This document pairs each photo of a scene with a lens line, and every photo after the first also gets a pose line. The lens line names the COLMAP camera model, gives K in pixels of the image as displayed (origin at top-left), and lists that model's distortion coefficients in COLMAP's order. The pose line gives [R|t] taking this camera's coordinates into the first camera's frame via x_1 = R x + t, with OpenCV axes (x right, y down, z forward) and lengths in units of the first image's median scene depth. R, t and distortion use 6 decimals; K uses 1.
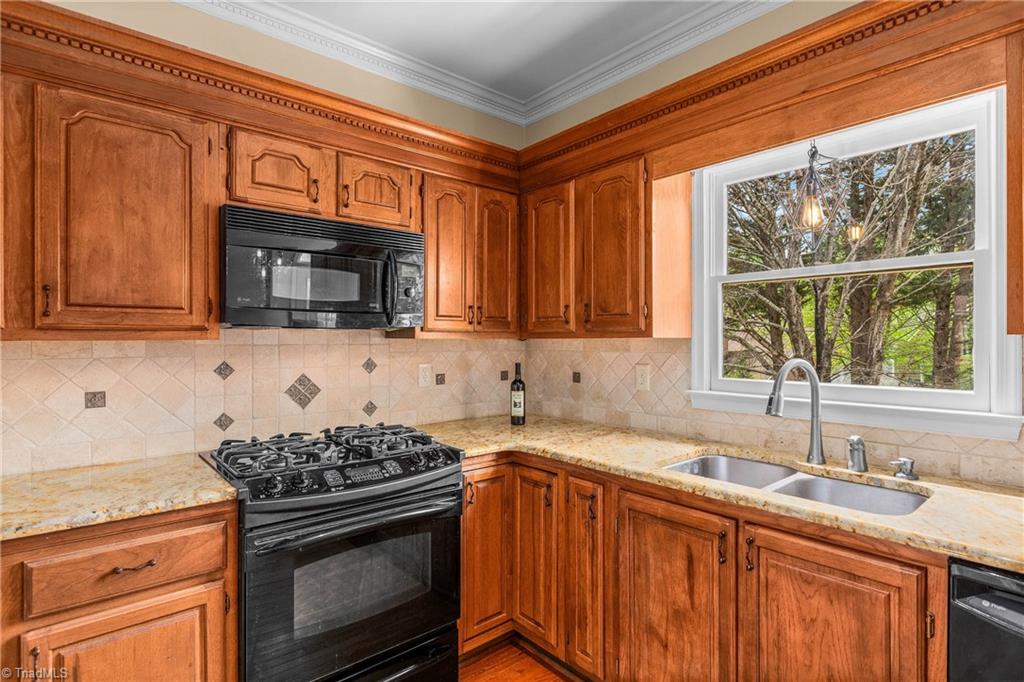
lens RADIAL K [[516.5, 0, 507.0], [0, 516.5, 337.4], [0, 0, 1]] dist [-0.006931, 0.000339]
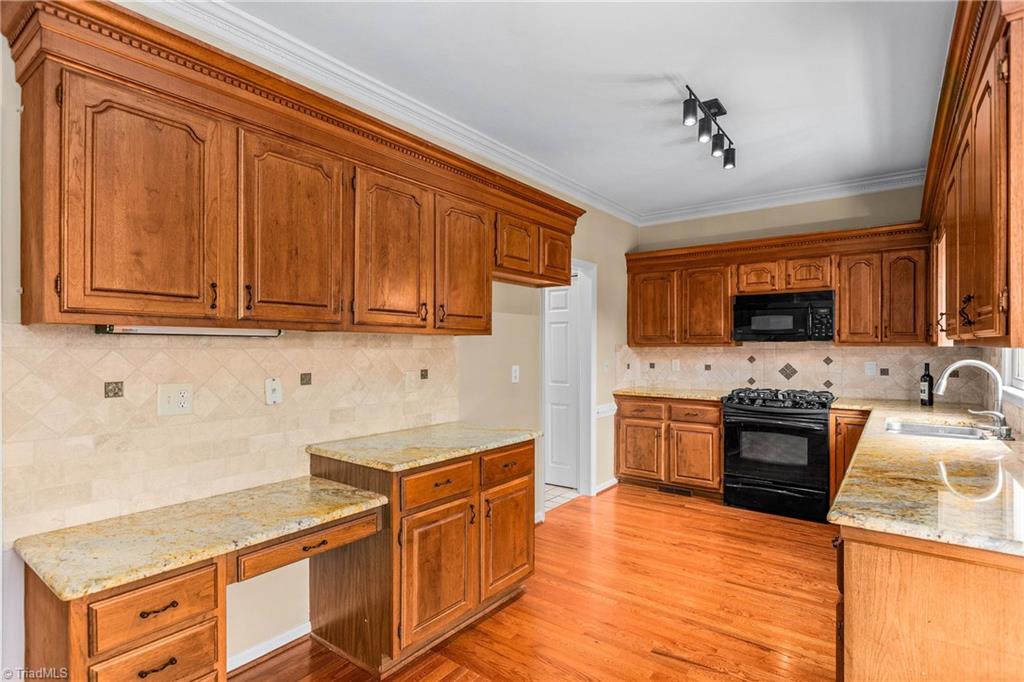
lens RADIAL K [[516.5, 0, 512.2], [0, 516.5, 343.4], [0, 0, 1]] dist [-0.006931, 0.000339]
pose [[0.222287, -0.000877, -0.974981, 1.707064], [0.005454, 0.999985, 0.000344, -0.019193], [0.974966, -0.005394, 0.222288, -0.673924]]
